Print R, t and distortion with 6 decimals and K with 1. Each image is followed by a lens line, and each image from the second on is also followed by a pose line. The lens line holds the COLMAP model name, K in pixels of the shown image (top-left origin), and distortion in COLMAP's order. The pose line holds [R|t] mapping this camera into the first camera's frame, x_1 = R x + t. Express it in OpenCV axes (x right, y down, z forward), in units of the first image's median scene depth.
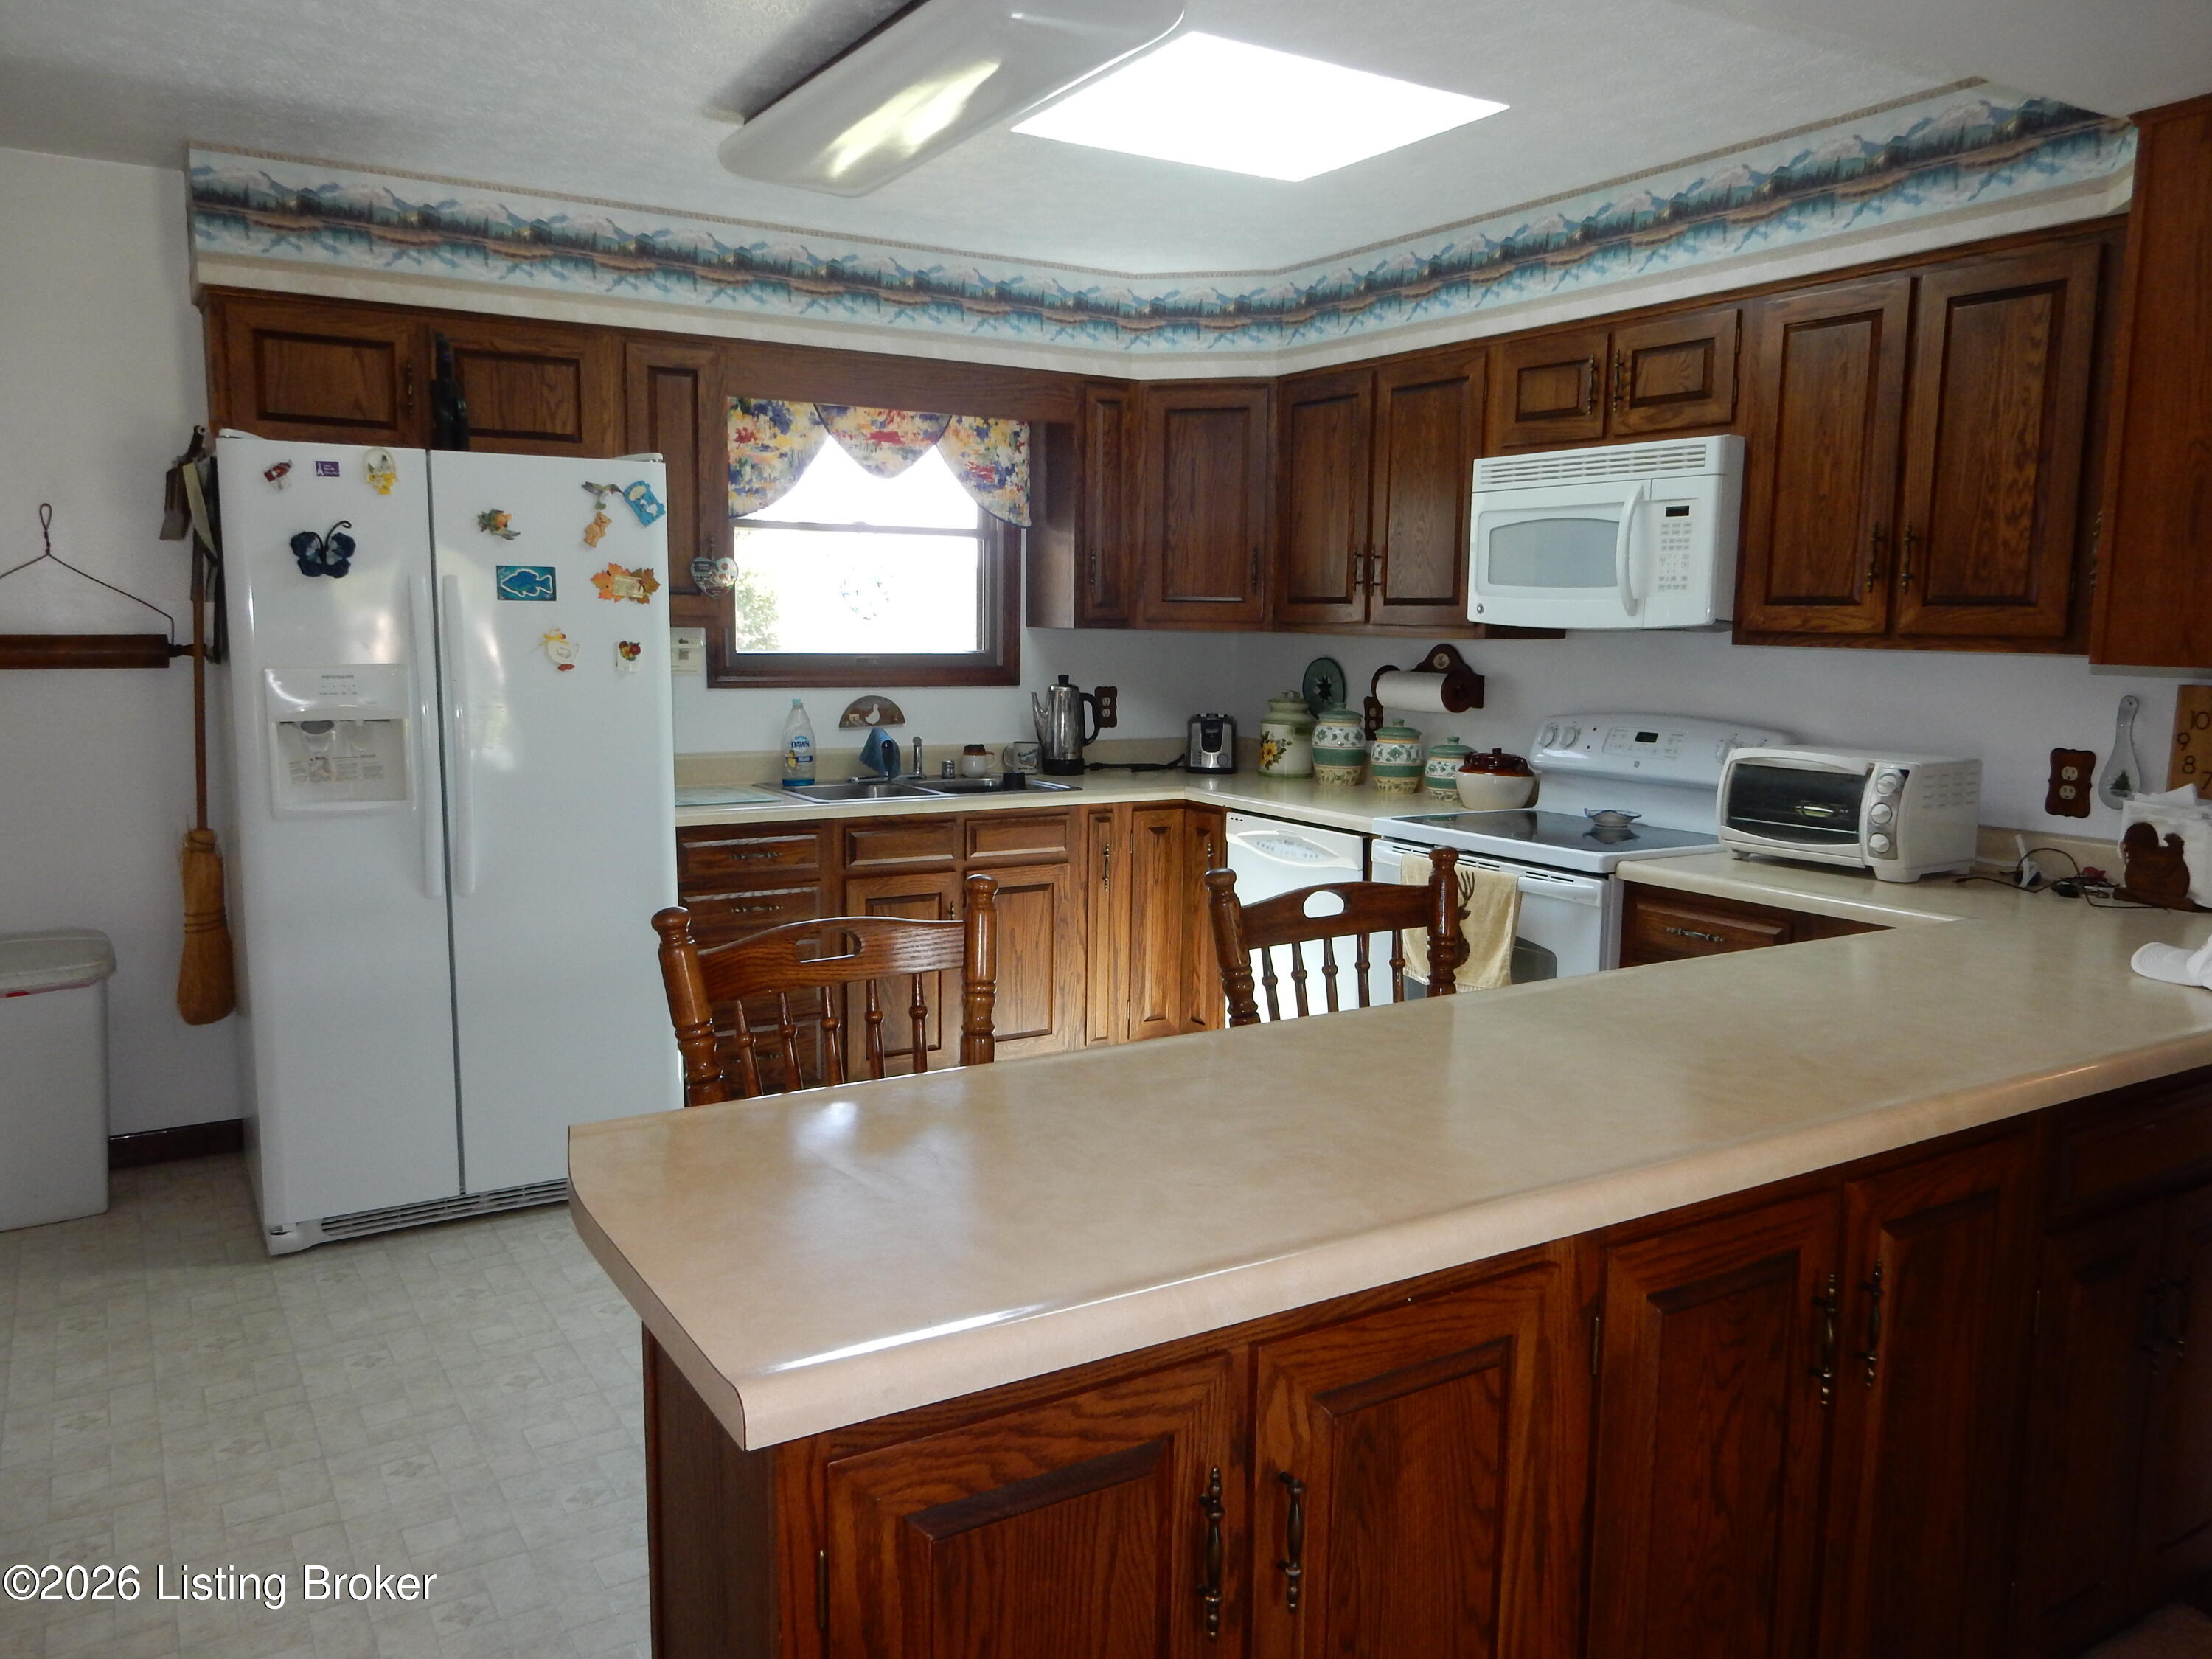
lens RADIAL K [[1626.7, 0, 1105.2], [0, 1626.7, 835.8], [0, 0, 1]] dist [-0.000606, 0.003044]
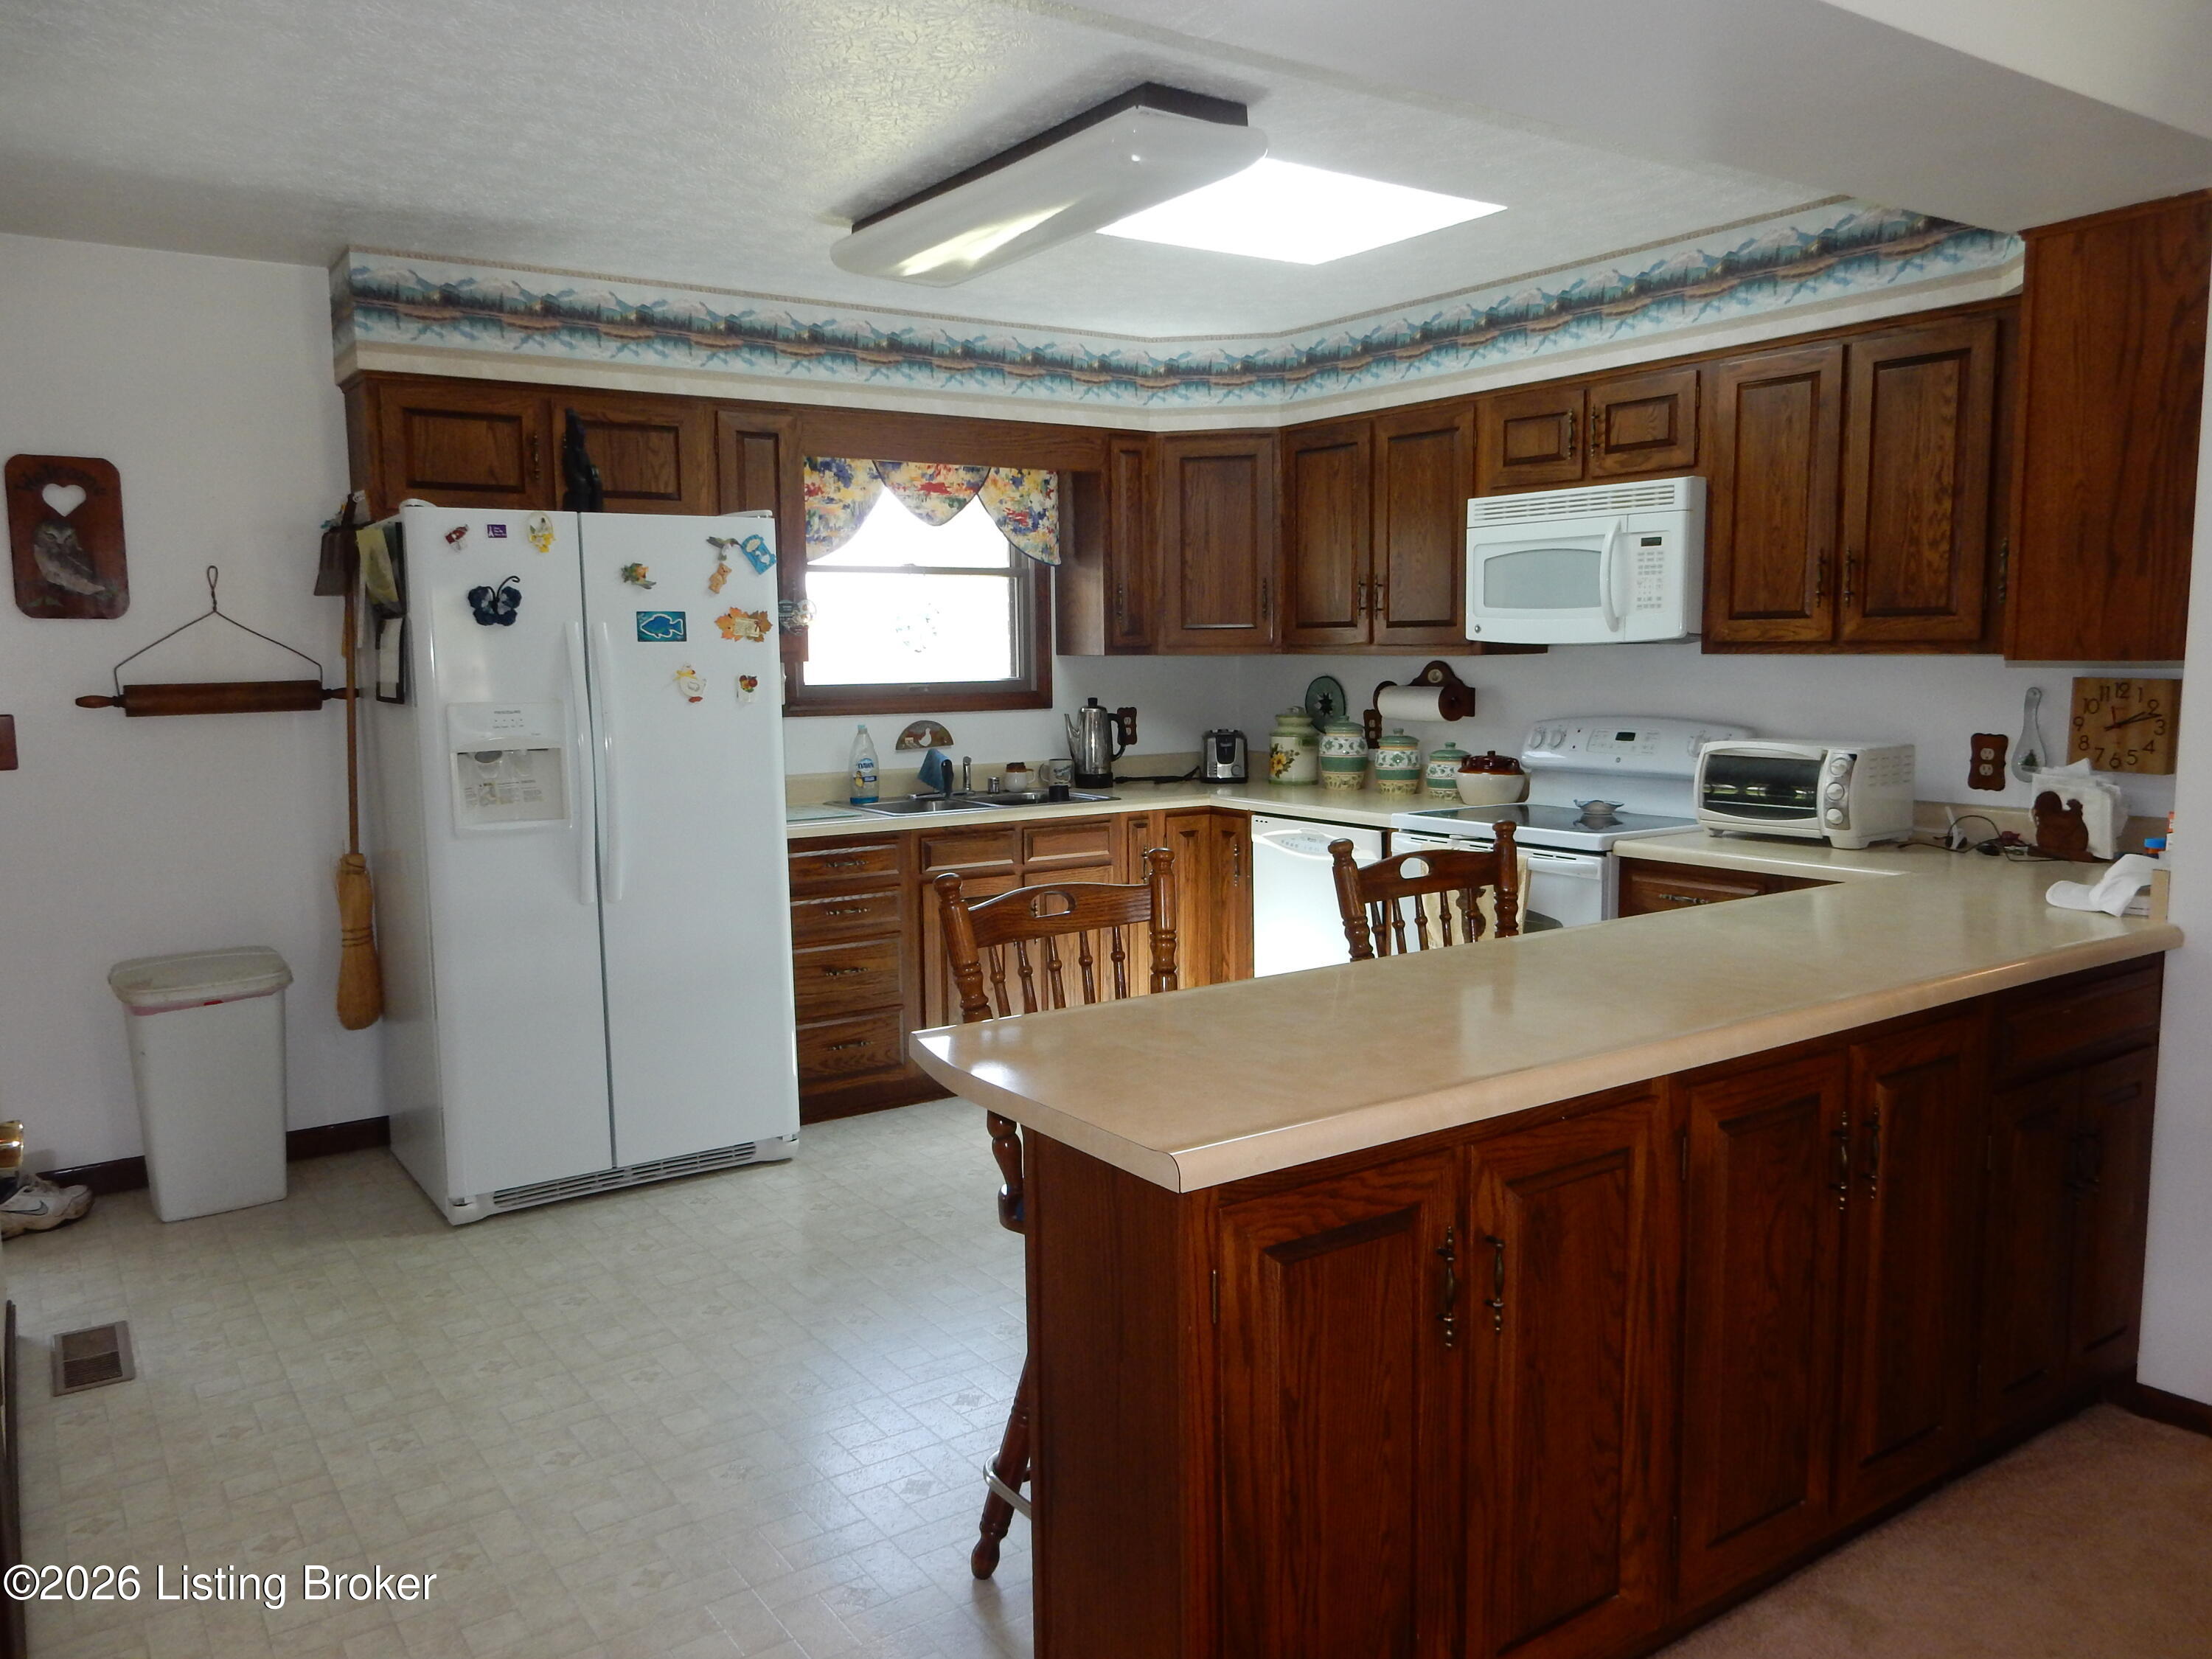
lens RADIAL K [[1626.7, 0, 1105.2], [0, 1626.7, 835.8], [0, 0, 1]] dist [-0.000606, 0.003044]
pose [[0.998505, -0.029926, 0.045734, -0.100267], [0.030718, 0.999388, -0.016722, 0.019677], [-0.045205, 0.018102, 0.998814, -0.148081]]
